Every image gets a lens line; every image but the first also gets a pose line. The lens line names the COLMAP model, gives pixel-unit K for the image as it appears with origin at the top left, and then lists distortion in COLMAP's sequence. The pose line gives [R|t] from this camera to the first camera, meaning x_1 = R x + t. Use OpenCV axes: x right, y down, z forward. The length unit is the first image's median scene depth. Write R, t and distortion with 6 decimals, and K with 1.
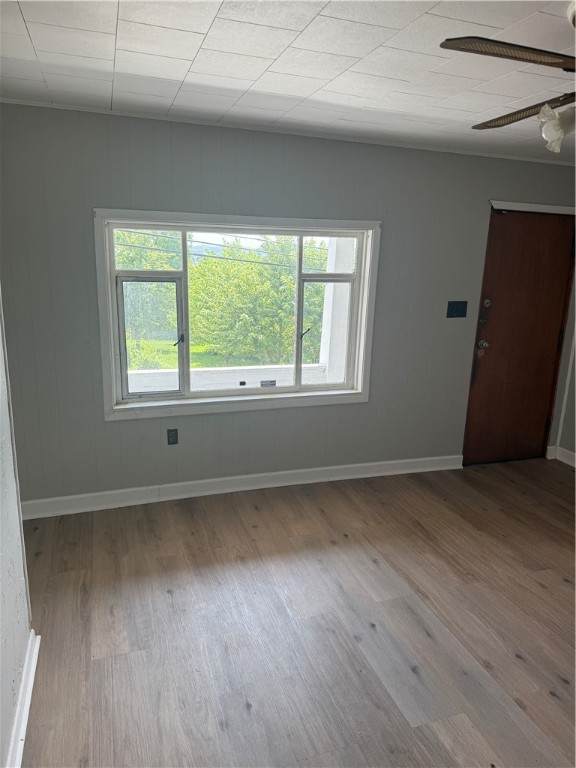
lens RADIAL K [[544.2, 0, 287.8], [0, 544.2, 381.9], [0, 0, 1]] dist [-0.014567, -0.005386]
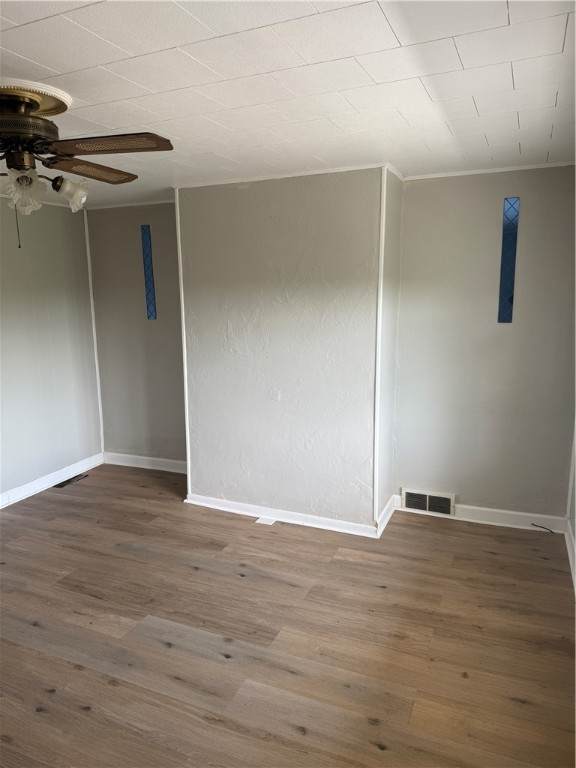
lens RADIAL K [[544.2, 0, 286.5], [0, 544.2, 386.2], [0, 0, 1]] dist [-0.014567, -0.005386]
pose [[-0.671563, 0.121294, -0.730952, 0.771328], [-0.177546, 0.931427, 0.317681, -0.364945], [0.719361, 0.343121, -0.603976, 1.538481]]
